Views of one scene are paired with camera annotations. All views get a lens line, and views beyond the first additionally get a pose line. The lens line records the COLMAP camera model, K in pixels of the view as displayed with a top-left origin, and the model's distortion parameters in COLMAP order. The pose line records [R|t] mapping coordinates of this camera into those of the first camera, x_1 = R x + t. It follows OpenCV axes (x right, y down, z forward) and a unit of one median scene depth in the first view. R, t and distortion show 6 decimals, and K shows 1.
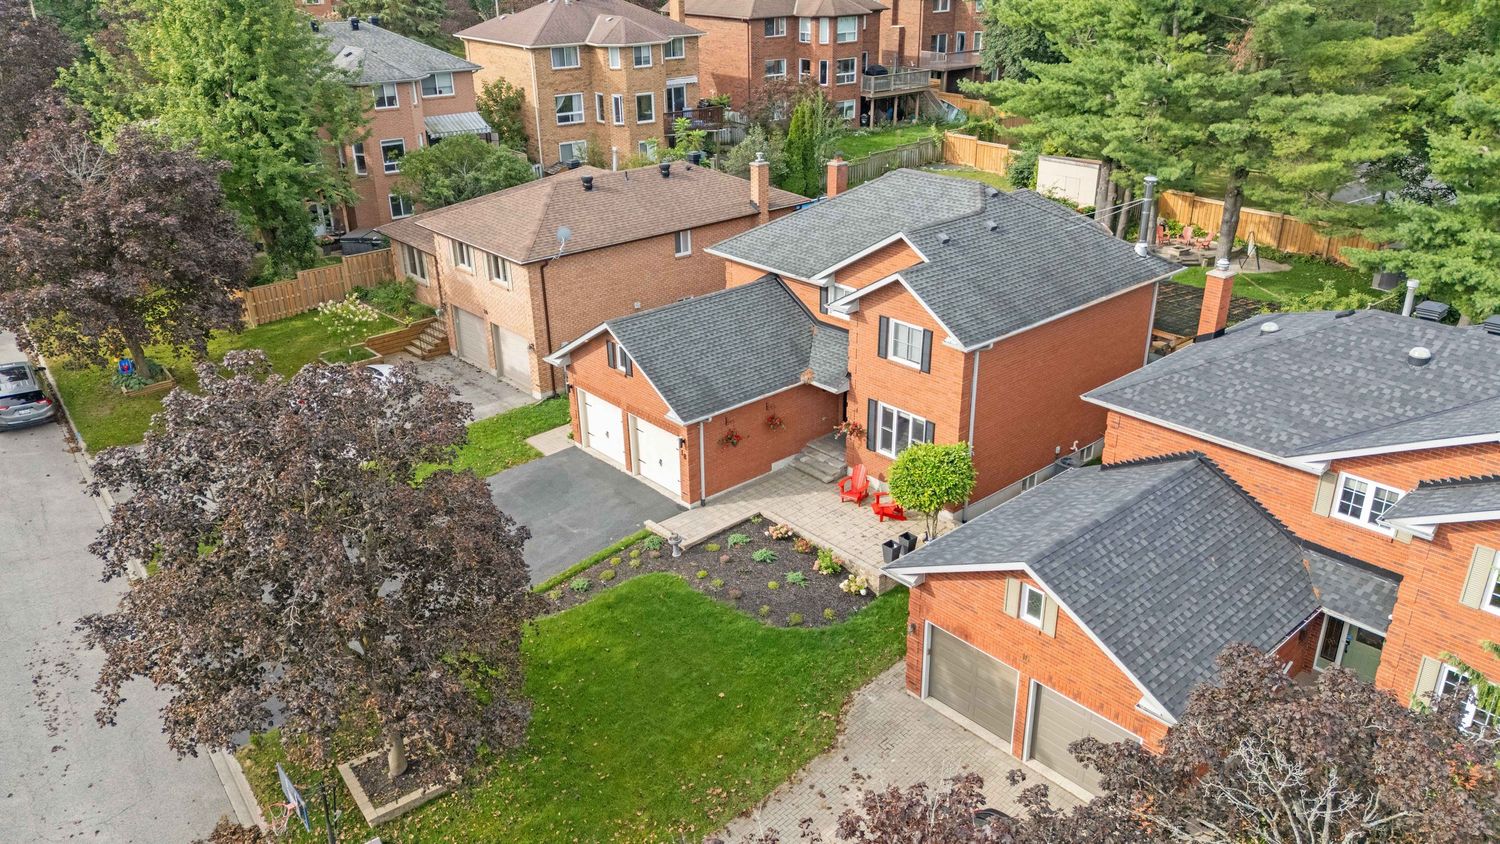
lens RADIAL K [[1099.5, 0, 753.0], [0, 1099.5, 422.4], [0, 0, 1]] dist [0.068858, -0.062955]
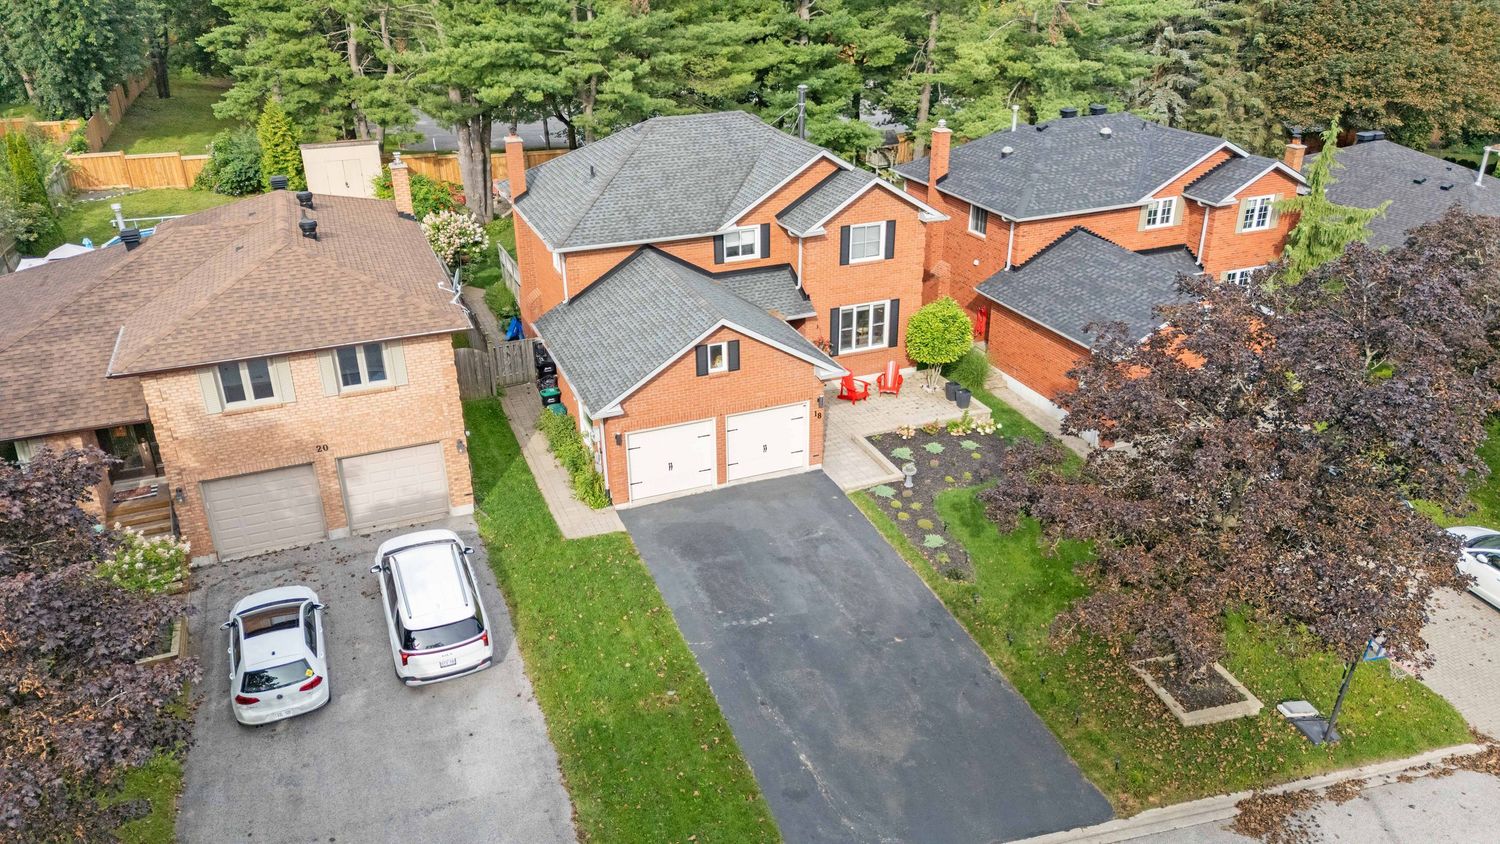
lens RADIAL K [[1099.5, 0, 749.0], [0, 1099.5, 418.8], [0, 0, 1]] dist [0.068858, -0.062955]
pose [[0.346610, -0.386133, 0.854847, -0.920819], [0.394283, 0.886896, 0.240742, -0.226017], [-0.851118, 0.253608, 0.459653, 0.624881]]
